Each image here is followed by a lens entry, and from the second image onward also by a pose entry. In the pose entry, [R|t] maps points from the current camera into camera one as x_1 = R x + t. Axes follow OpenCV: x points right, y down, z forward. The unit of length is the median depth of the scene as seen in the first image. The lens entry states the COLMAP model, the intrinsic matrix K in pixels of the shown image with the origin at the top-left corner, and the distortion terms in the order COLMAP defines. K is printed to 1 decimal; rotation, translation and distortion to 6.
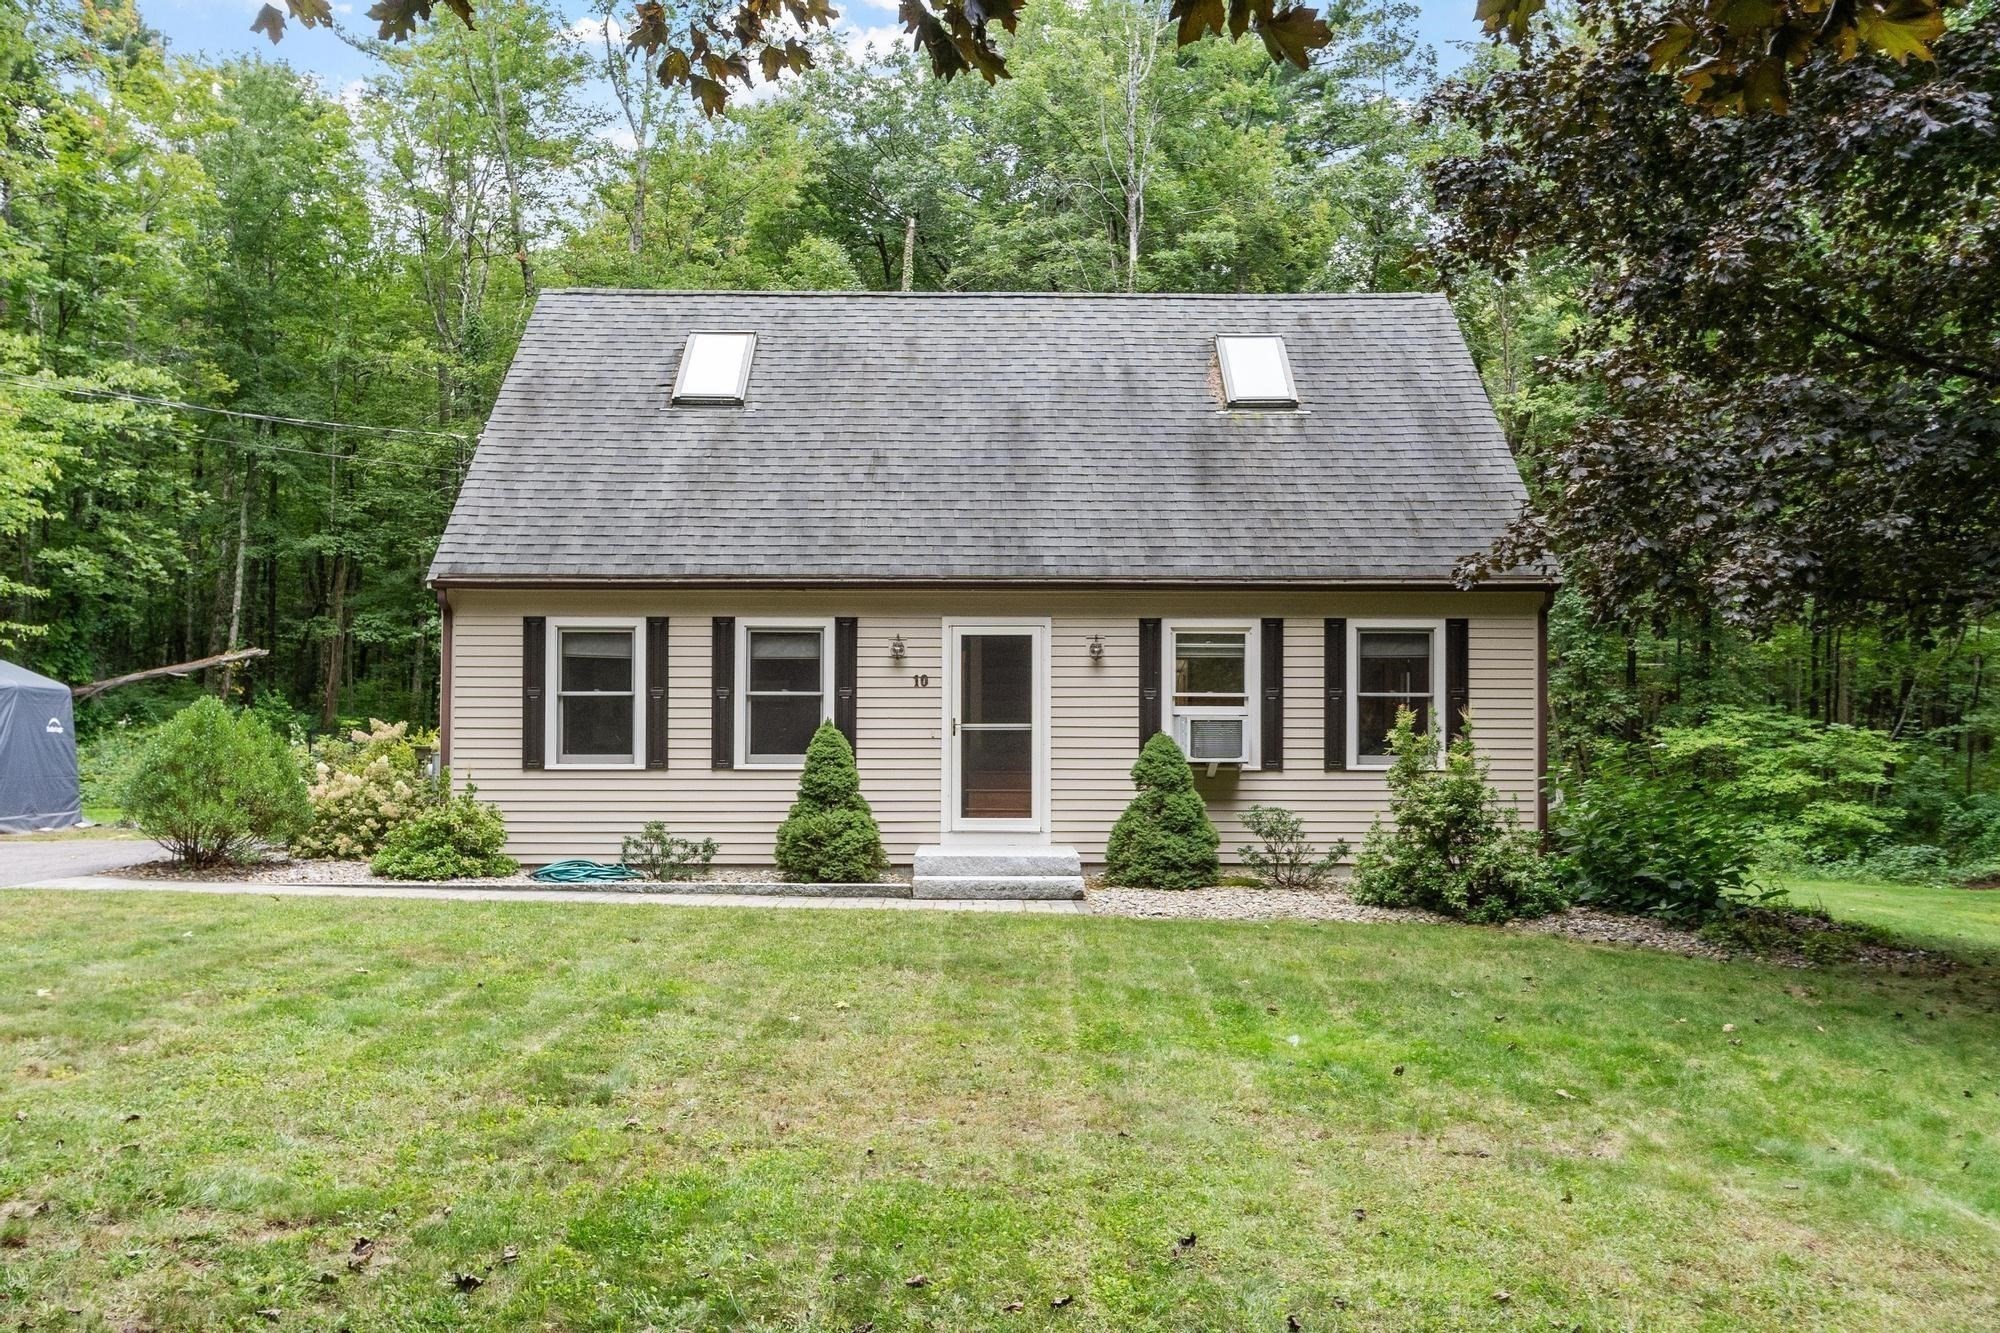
lens RADIAL K [[1480.9, 0, 1000.0], [0, 1480.9, 666.5], [0, 0, 1]] dist [0.001420, 0.001103]
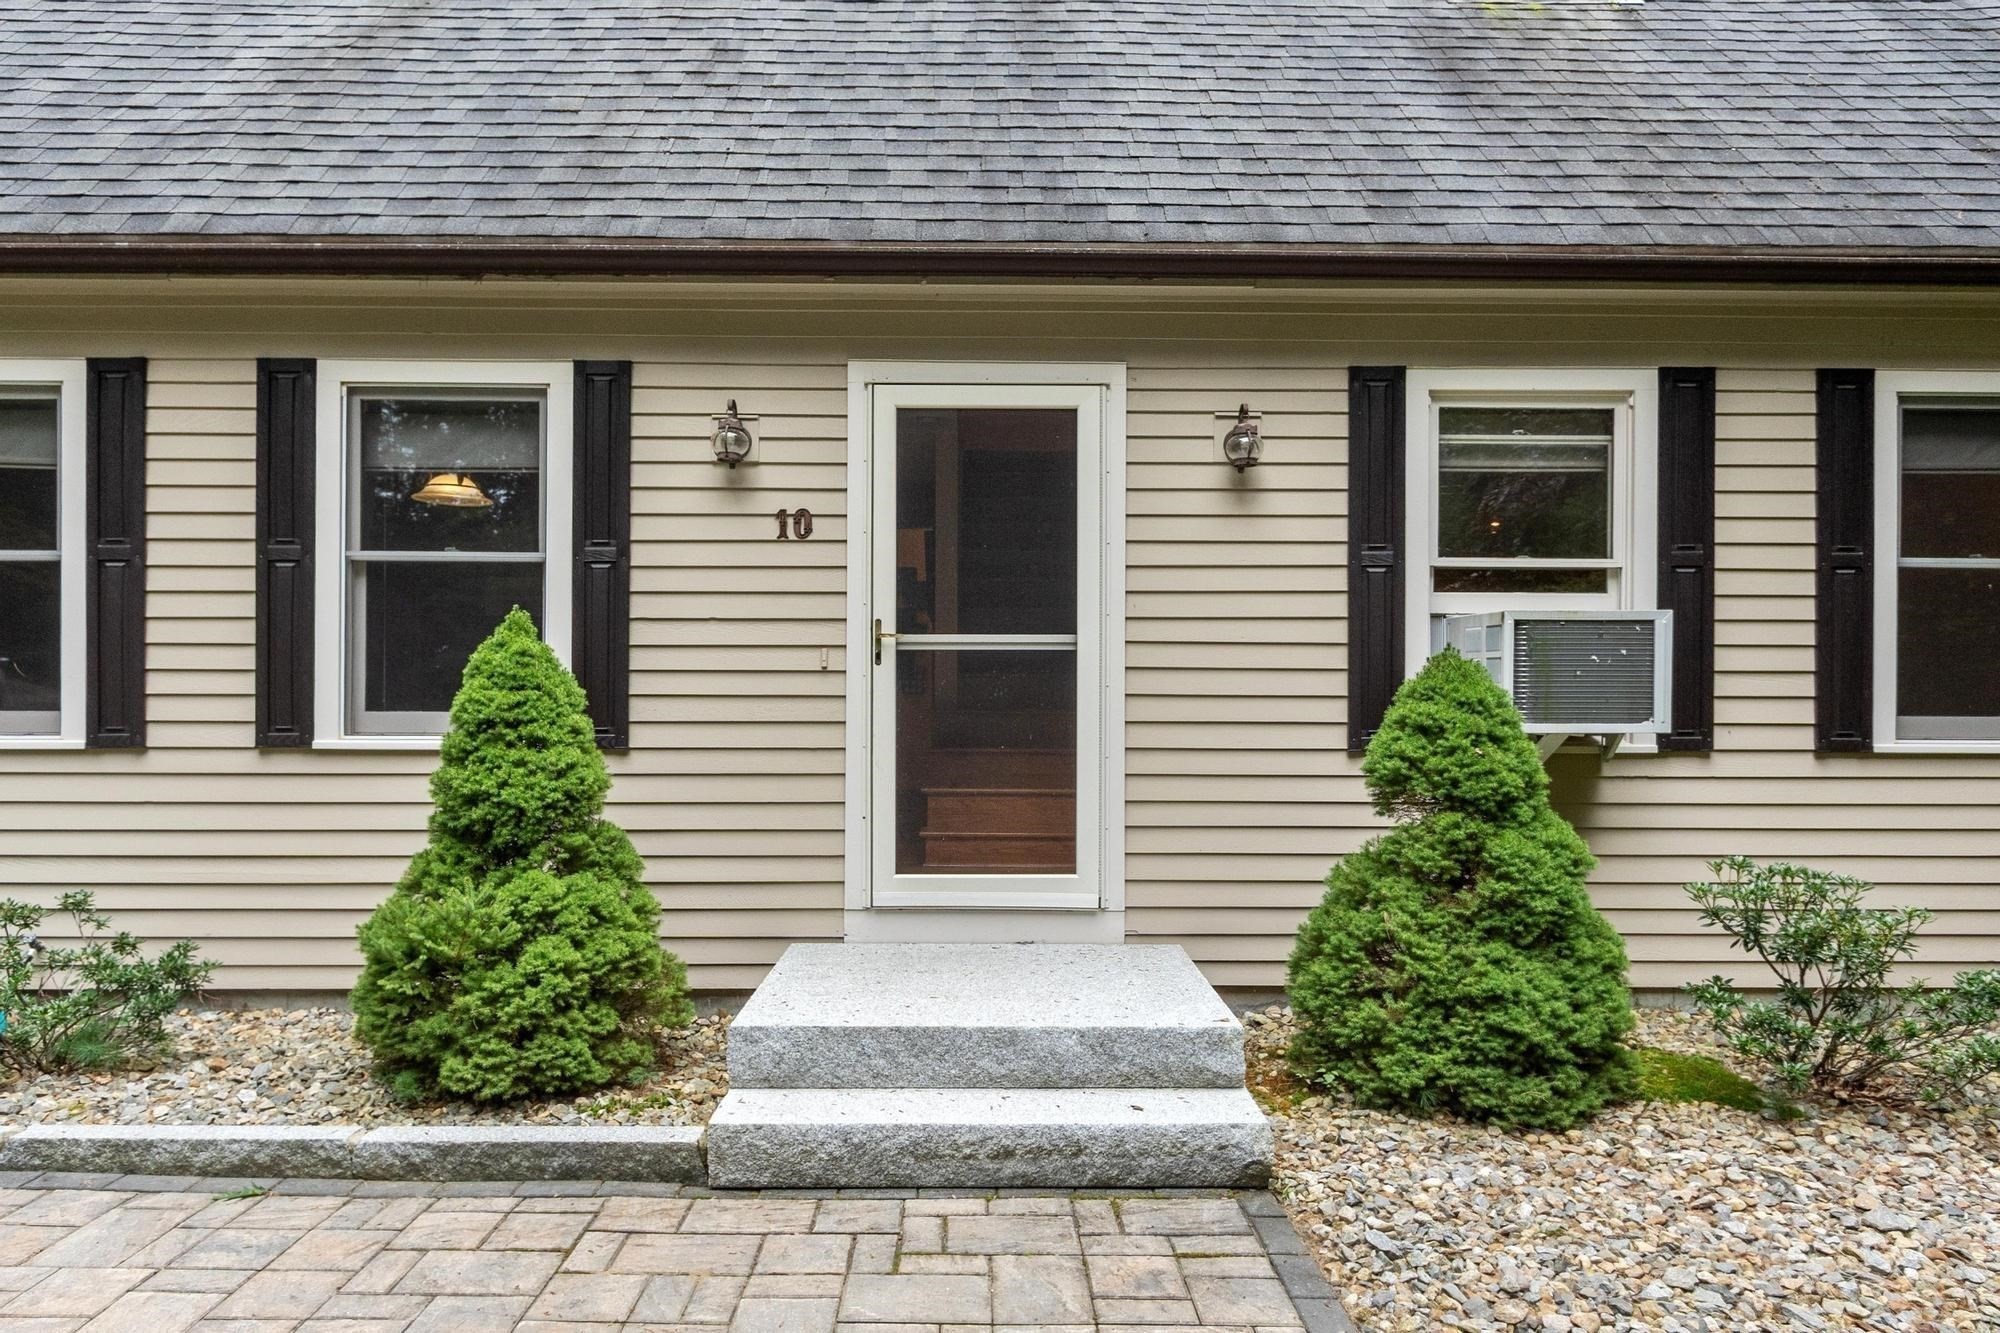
lens RADIAL K [[1220.5, 0, 1000.0], [0, 1220.5, 666.5], [0, 0, 1]] dist [0.000809, 0.000968]
pose [[0.999984, 0.001729, 0.005422, -0.000504], [-0.001841, 0.999786, 0.020621, 0.040542], [-0.005385, -0.020630, 0.999773, 0.676055]]
